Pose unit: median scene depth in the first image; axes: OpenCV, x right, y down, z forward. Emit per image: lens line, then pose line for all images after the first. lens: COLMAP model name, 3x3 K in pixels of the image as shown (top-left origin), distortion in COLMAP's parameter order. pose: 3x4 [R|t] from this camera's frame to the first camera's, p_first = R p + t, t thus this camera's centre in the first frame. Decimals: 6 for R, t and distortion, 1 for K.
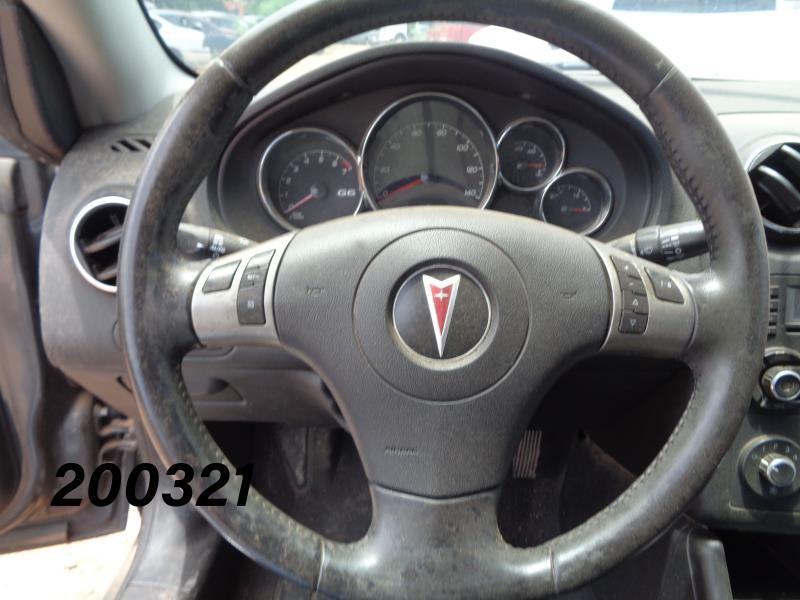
lens RADIAL K [[595.4, 0, 400.0], [0, 595.4, 300.0], [0, 0, 1]] dist [-0.002421, -0.001430]
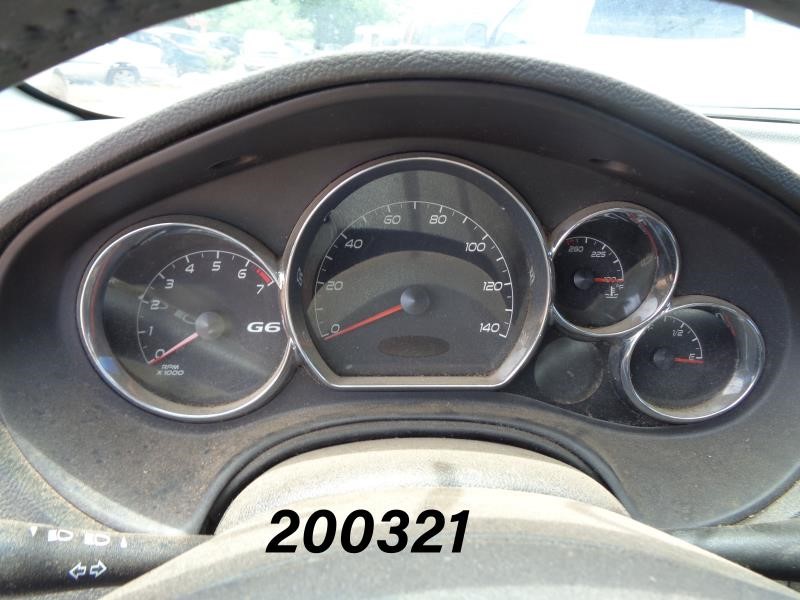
lens RADIAL K [[595.4, 0, 400.0], [0, 595.4, 300.0], [0, 0, 1]] dist [-0.002421, -0.001430]
pose [[0.998460, -0.000595, 0.055475, 0.004231], [0.002296, 0.999529, -0.030603, -0.190357], [-0.055431, 0.030683, 0.997991, 0.455542]]
